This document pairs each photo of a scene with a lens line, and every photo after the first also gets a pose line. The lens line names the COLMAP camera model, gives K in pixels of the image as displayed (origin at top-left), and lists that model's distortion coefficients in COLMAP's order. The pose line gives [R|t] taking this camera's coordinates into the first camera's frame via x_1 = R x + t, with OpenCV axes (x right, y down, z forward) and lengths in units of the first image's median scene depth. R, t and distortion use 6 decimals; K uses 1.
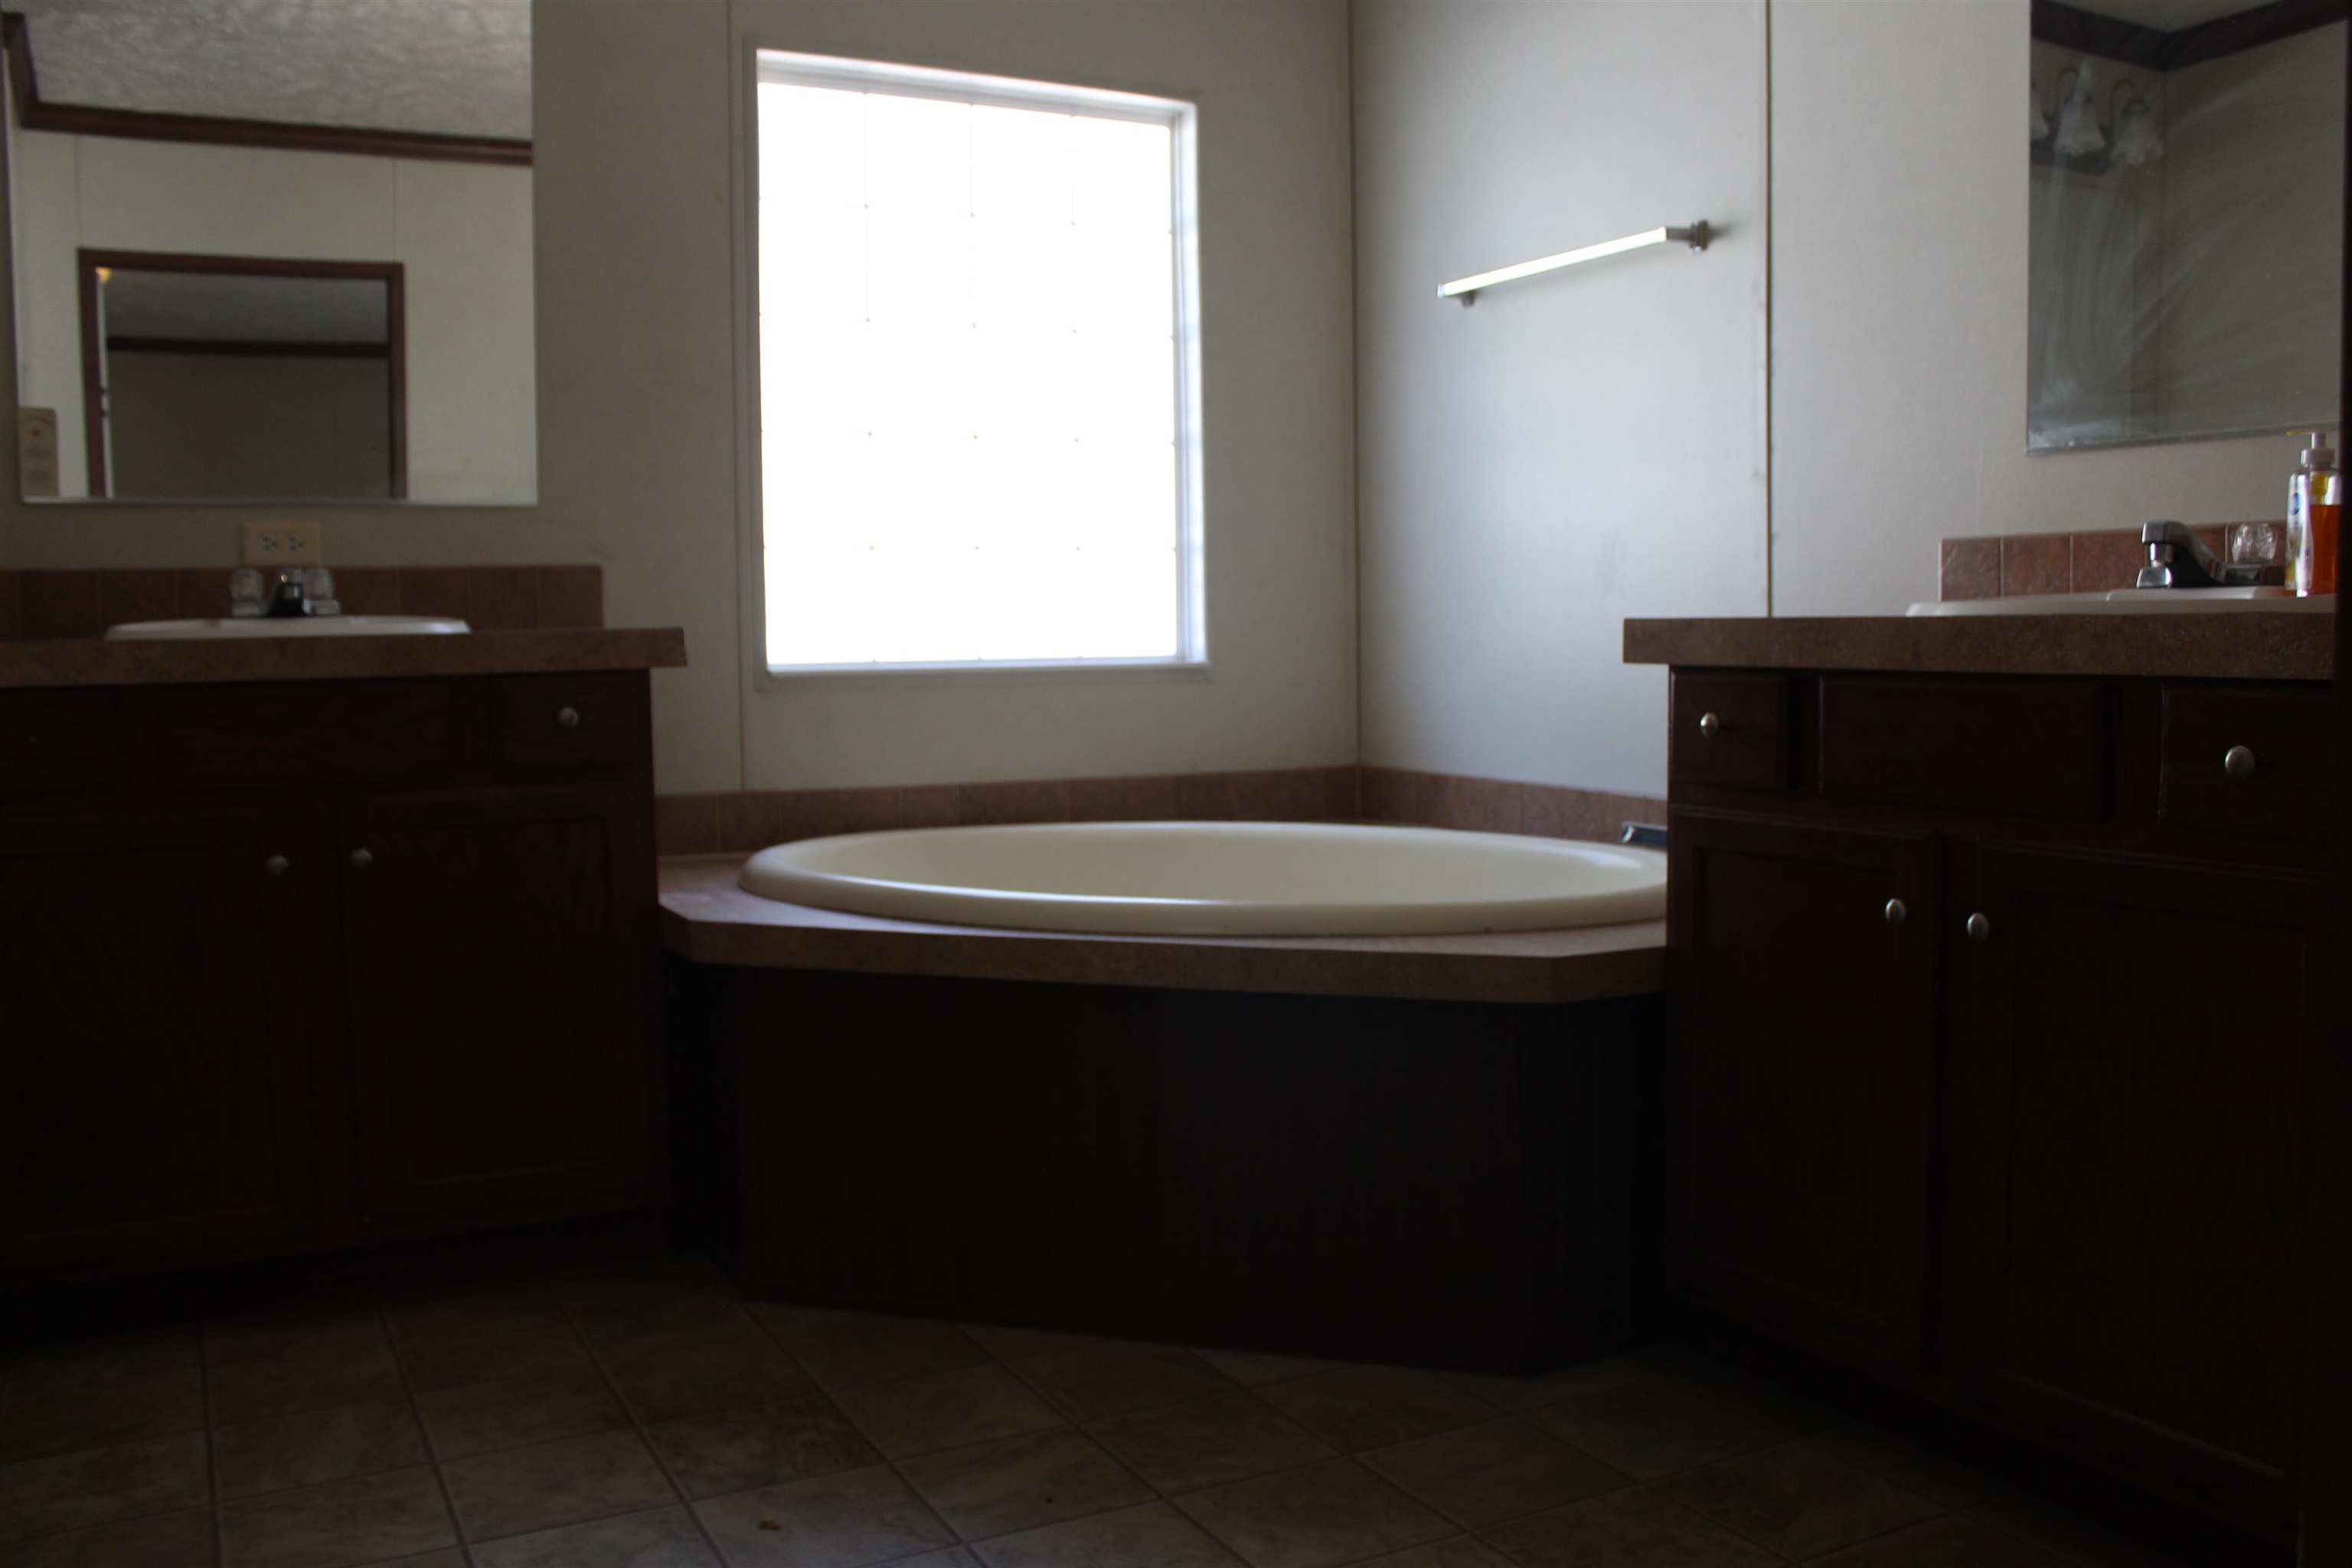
lens RADIAL K [[2034.0, 0, 1176.0], [0, 2034.0, 784.0], [0, 0, 1]] dist [-0.011375, -0.007694]
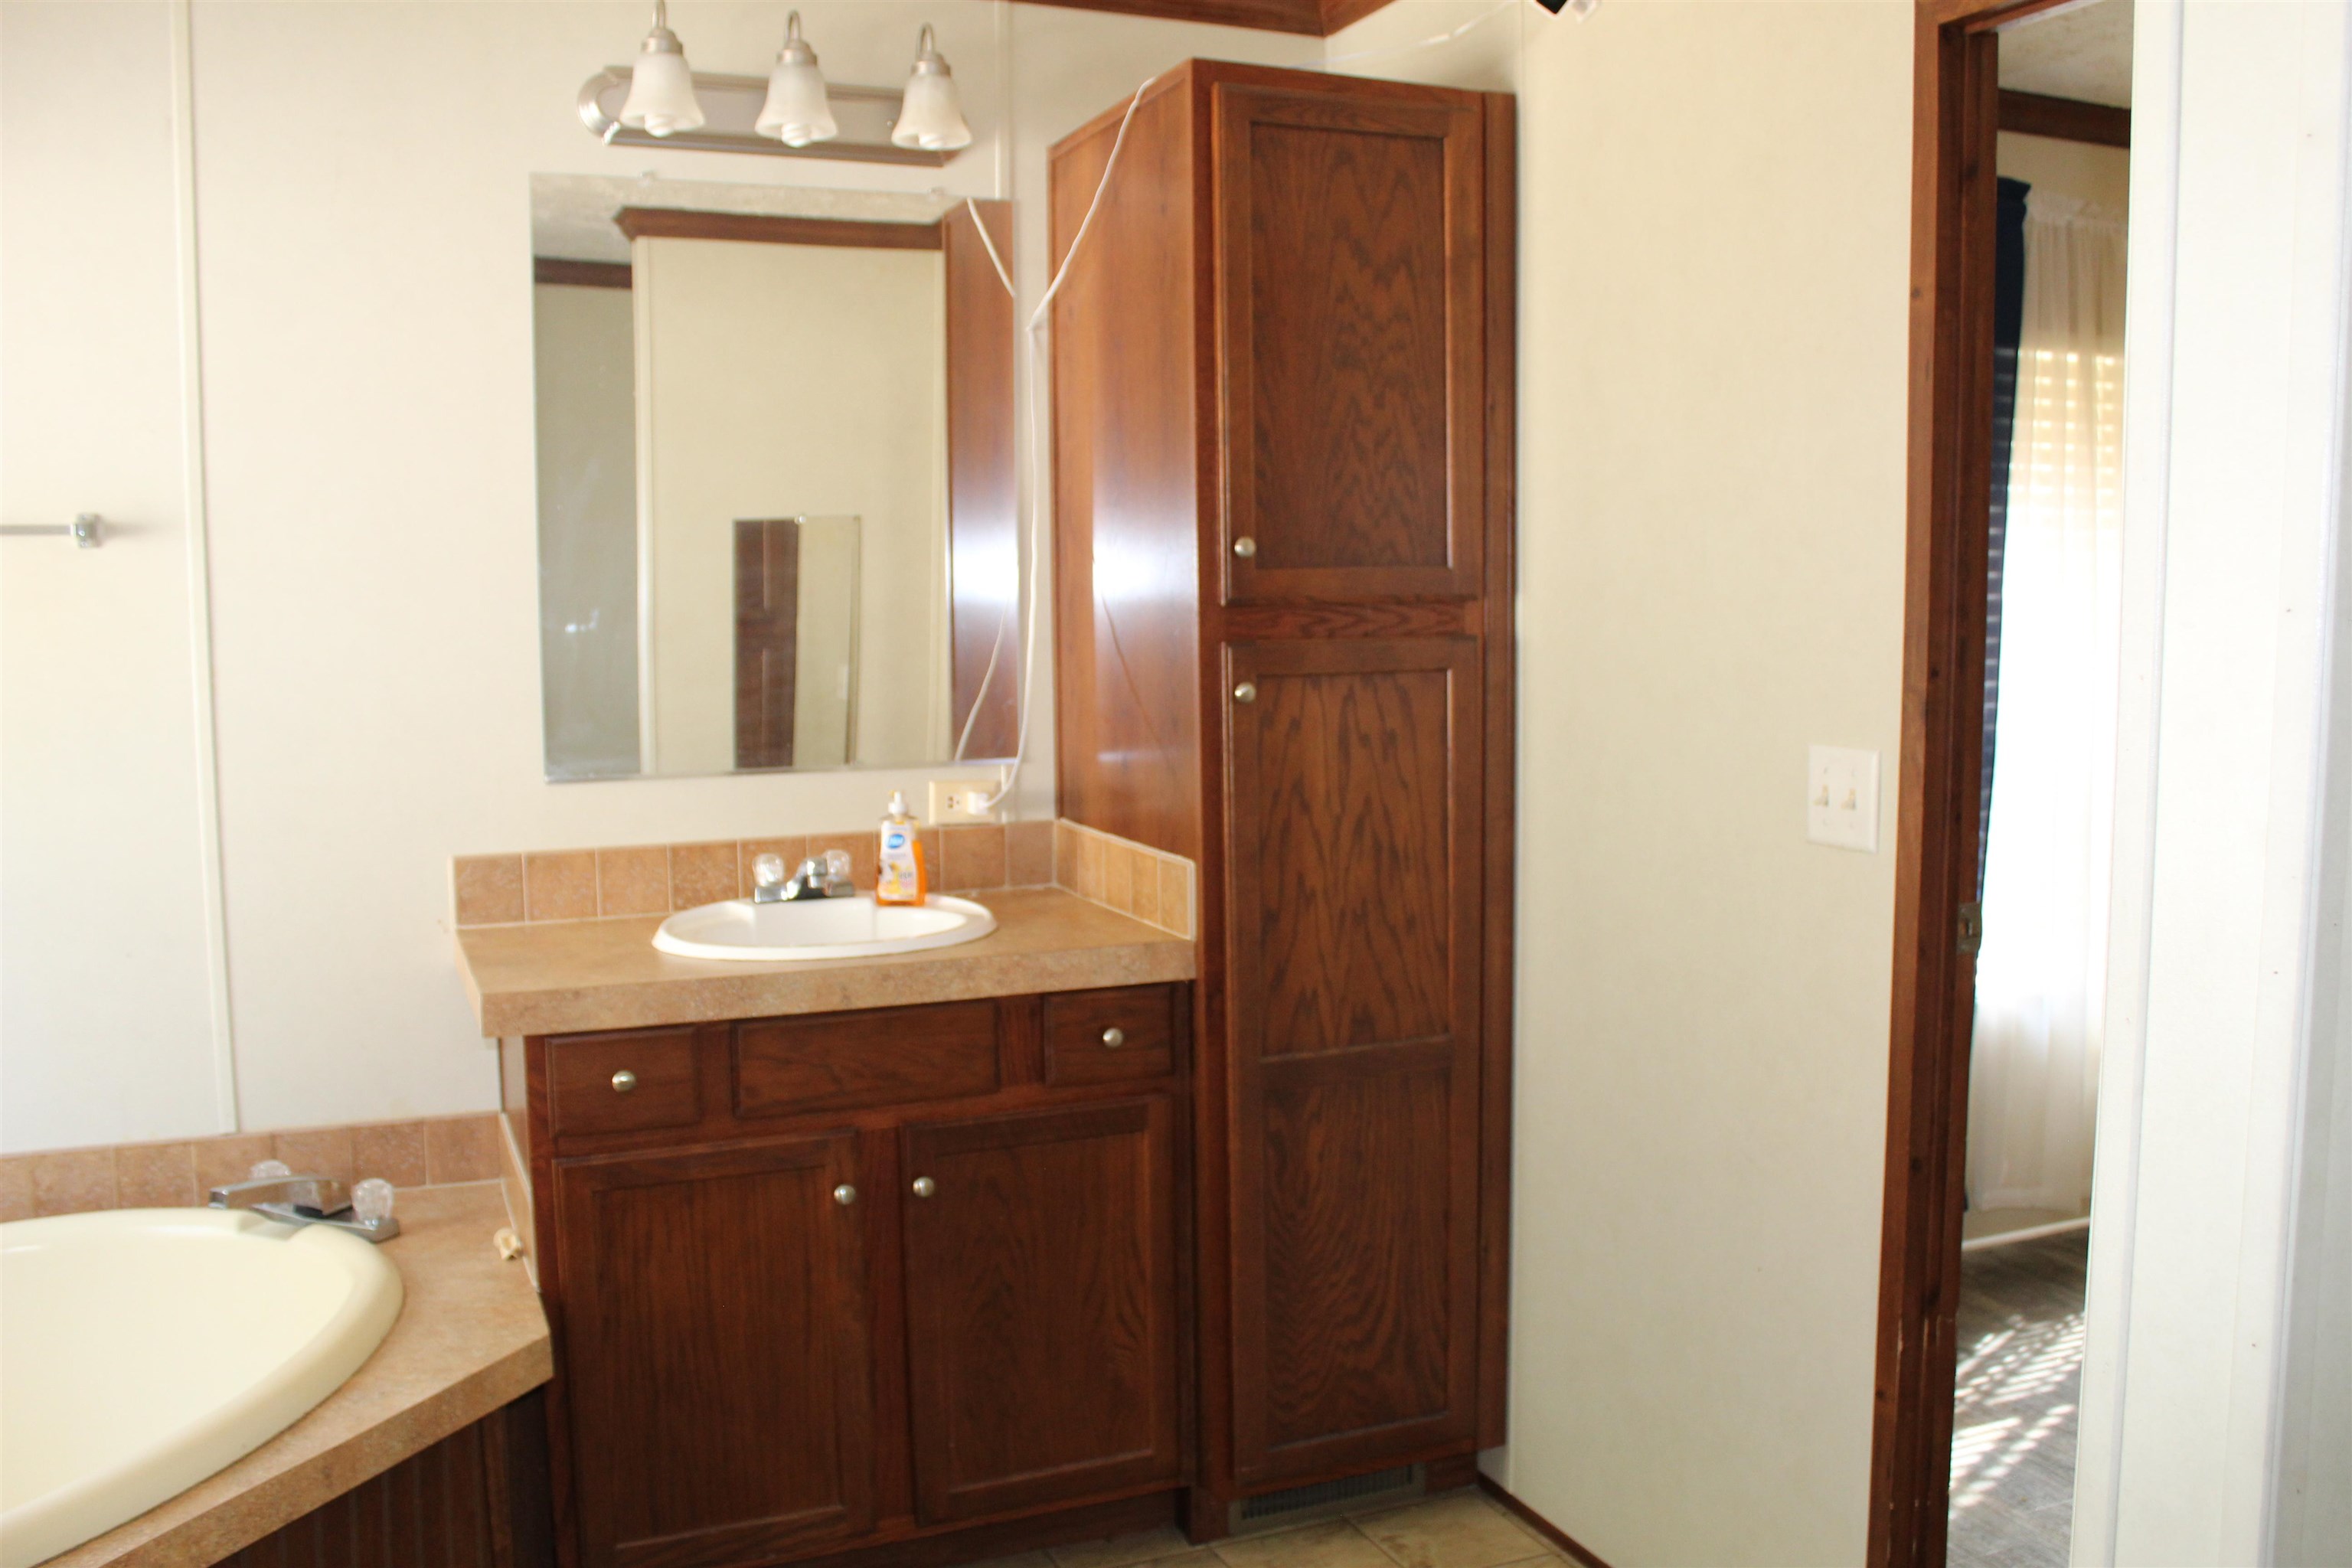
lens RADIAL K [[2045.9, 0, 1176.0], [0, 2045.9, 784.0], [0, 0, 1]] dist [-0.109304, -0.003124]
pose [[0.060305, -0.083871, 0.994650, -0.794971], [0.078684, 0.993762, 0.079026, -0.251504], [-0.995074, 0.073497, 0.066528, 0.621617]]
